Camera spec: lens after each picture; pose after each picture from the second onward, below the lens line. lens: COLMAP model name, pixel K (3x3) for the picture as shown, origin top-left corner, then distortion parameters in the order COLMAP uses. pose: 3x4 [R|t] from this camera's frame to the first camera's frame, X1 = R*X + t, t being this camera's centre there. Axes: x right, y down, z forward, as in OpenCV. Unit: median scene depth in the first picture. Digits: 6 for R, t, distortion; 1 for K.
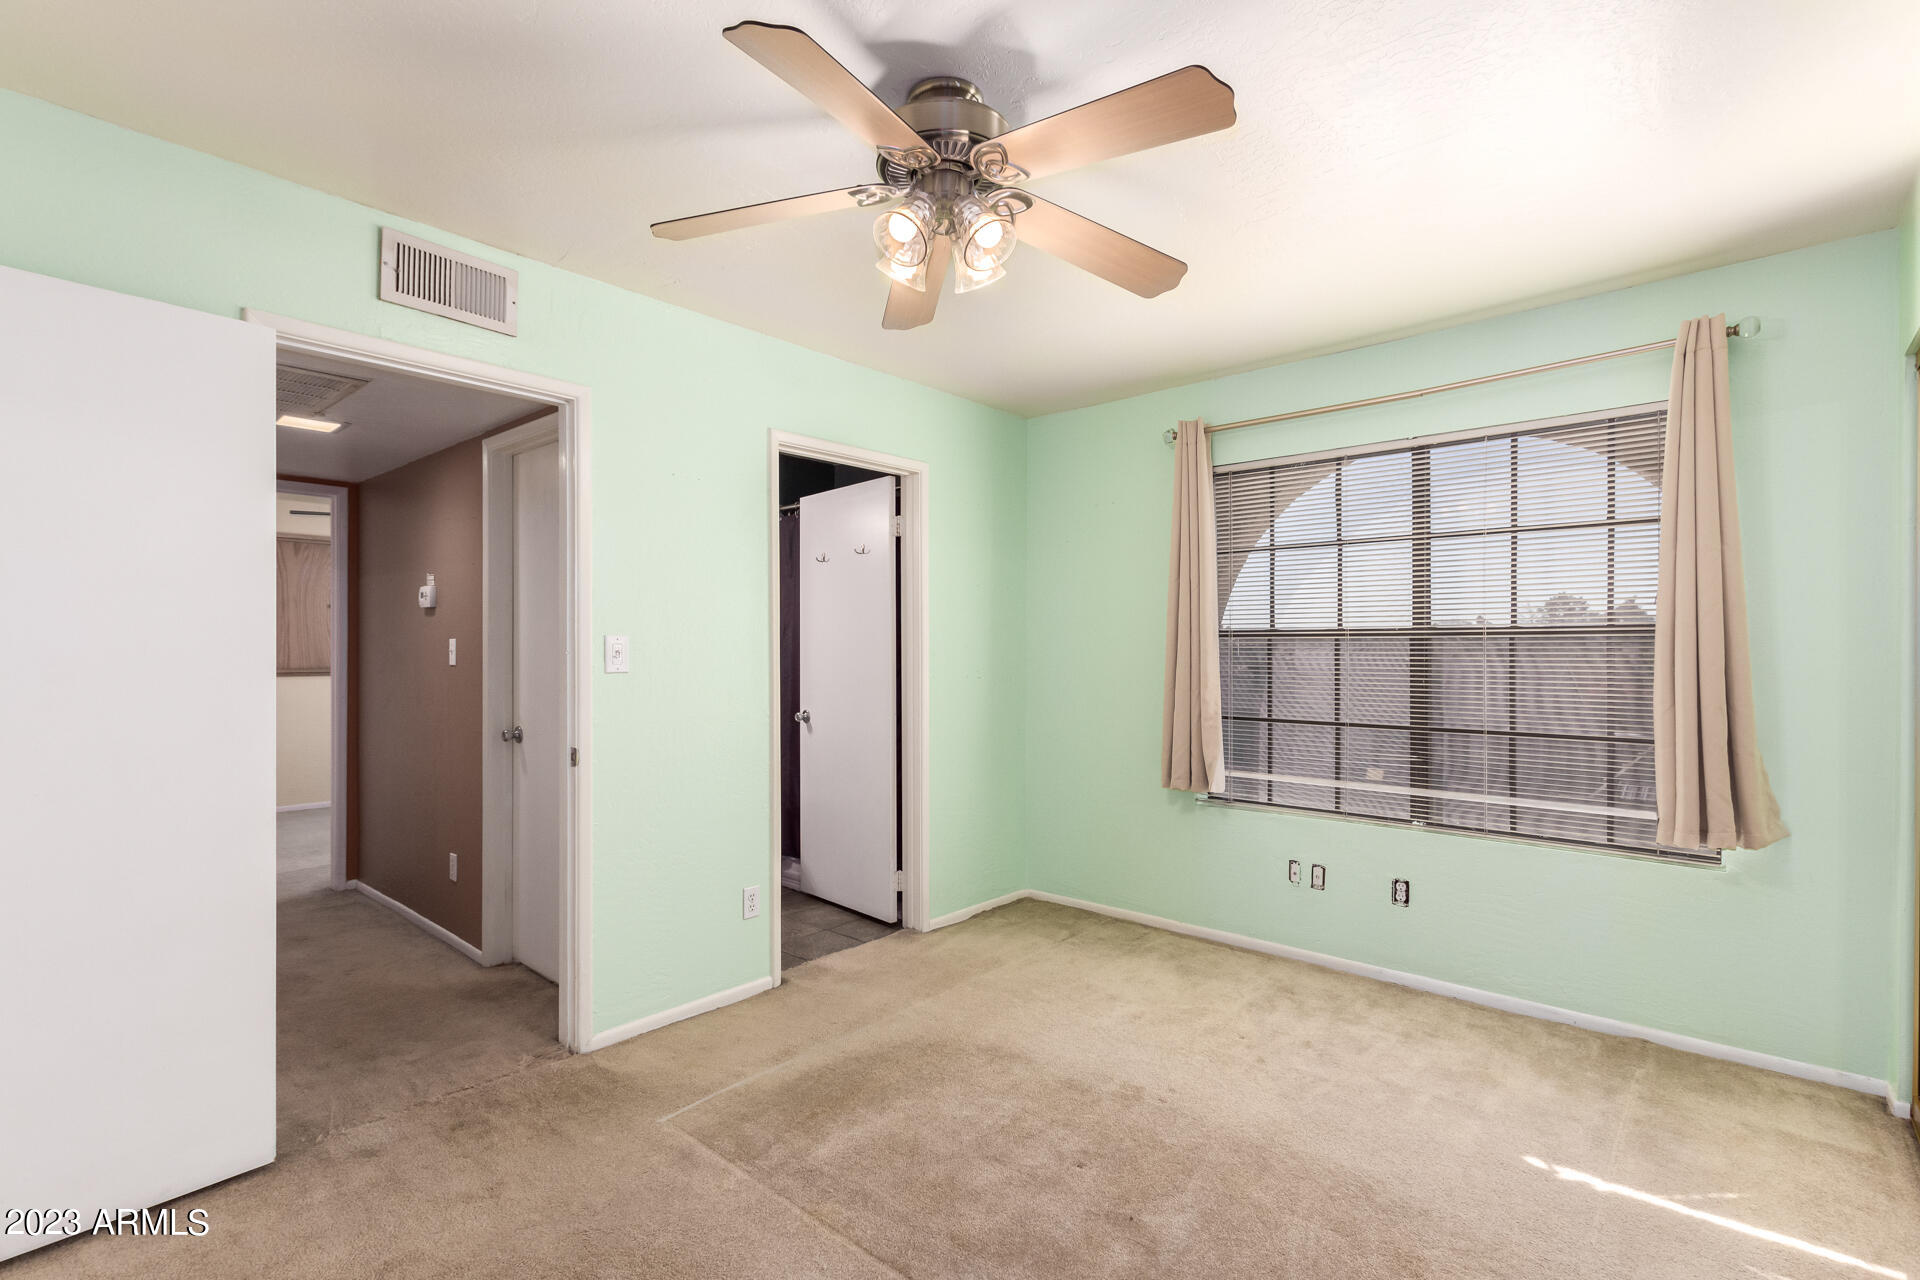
lens RADIAL K [[875.0, 0, 959.7], [0, 875.0, 652.8], [0, 0, 1]] dist [-0.000457, -0.001318]
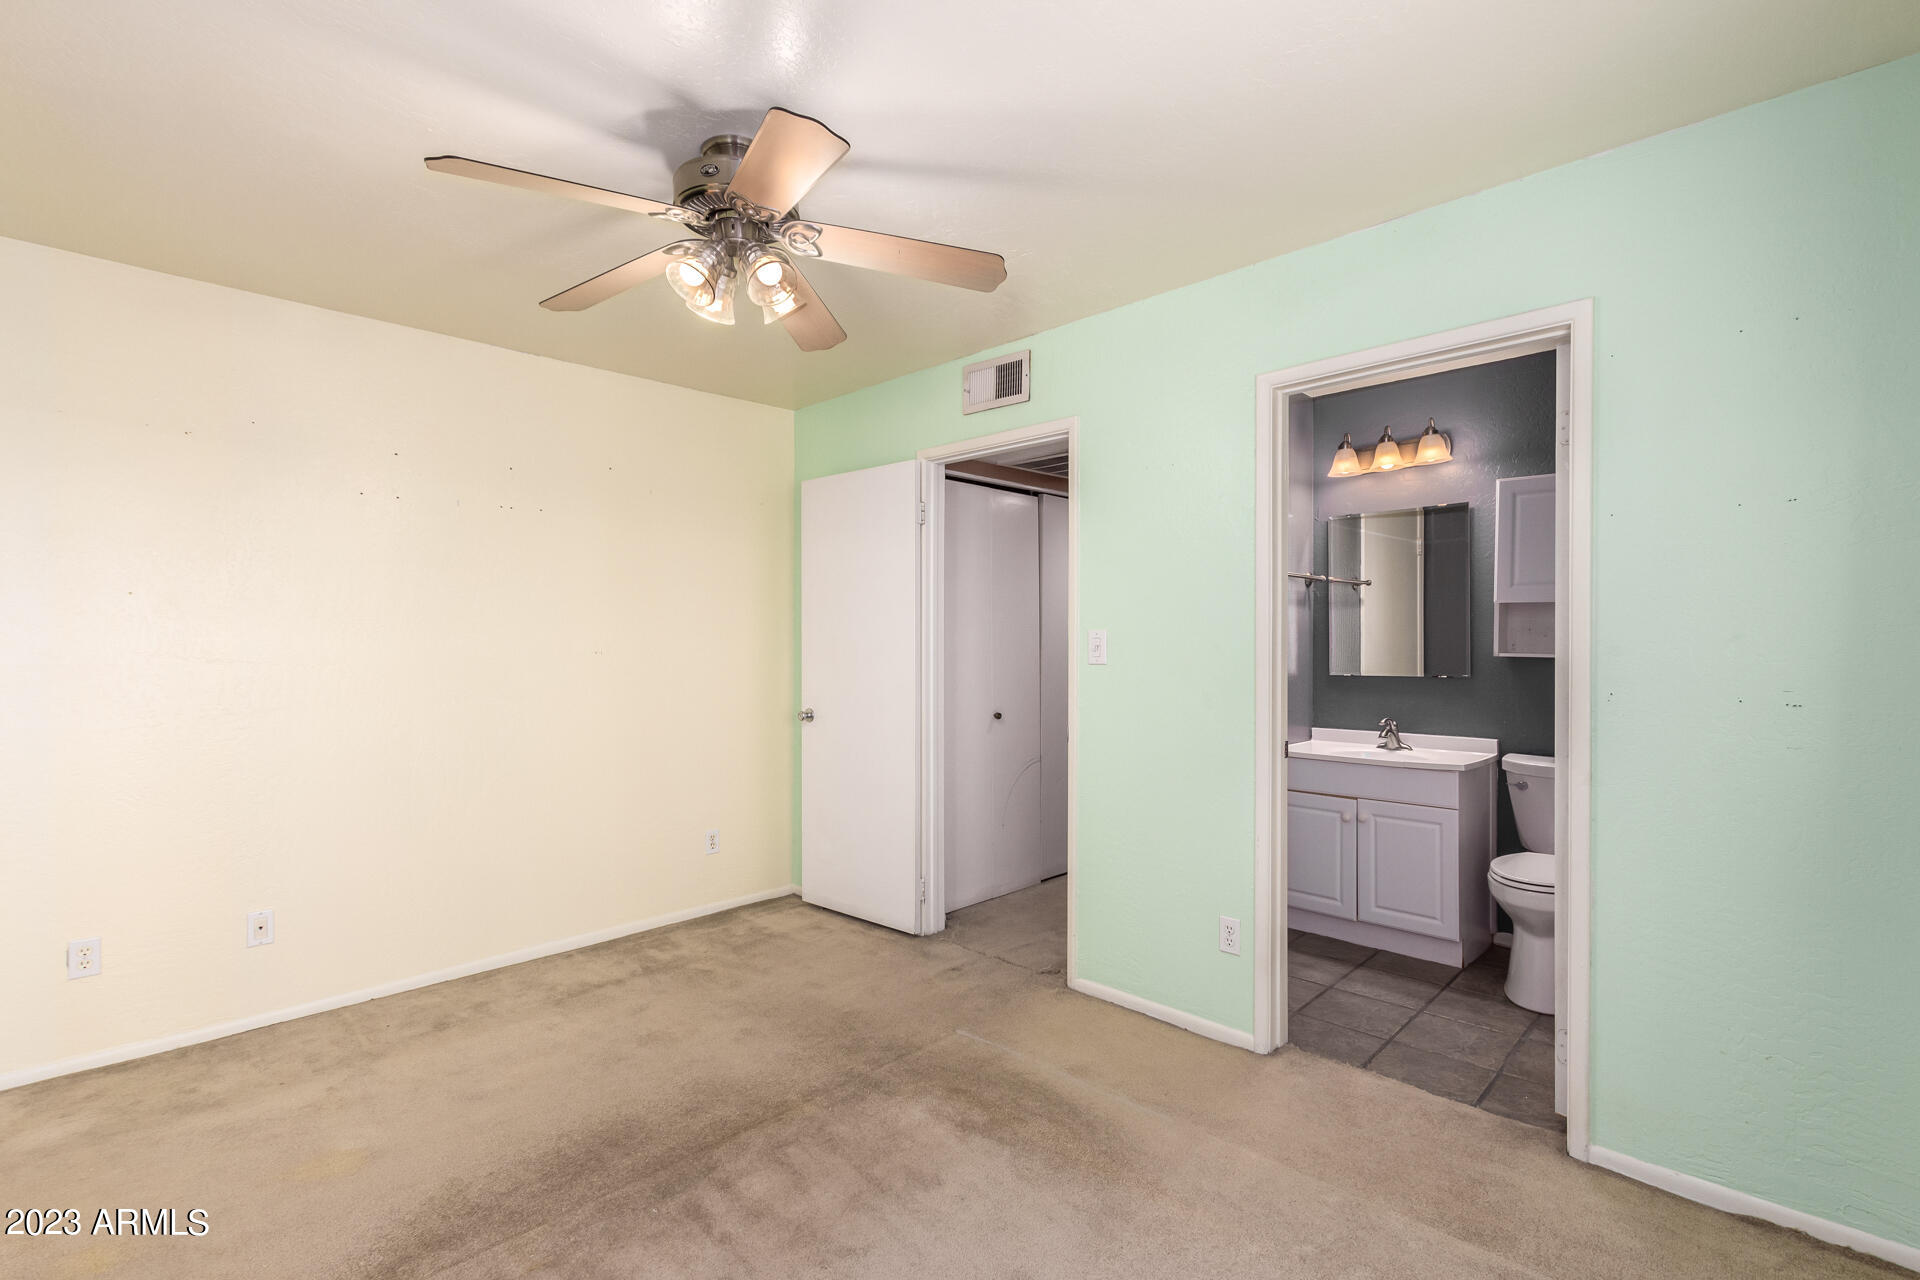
lens RADIAL K [[875.0, 0, 959.7], [0, 875.0, 652.8], [0, 0, 1]] dist [-0.000457, -0.001318]
pose [[-0.057193, 0.010484, -0.998308, 0.614669], [0.001037, 0.999945, 0.010442, -0.002317], [0.998363, -0.000438, -0.057200, 0.760181]]
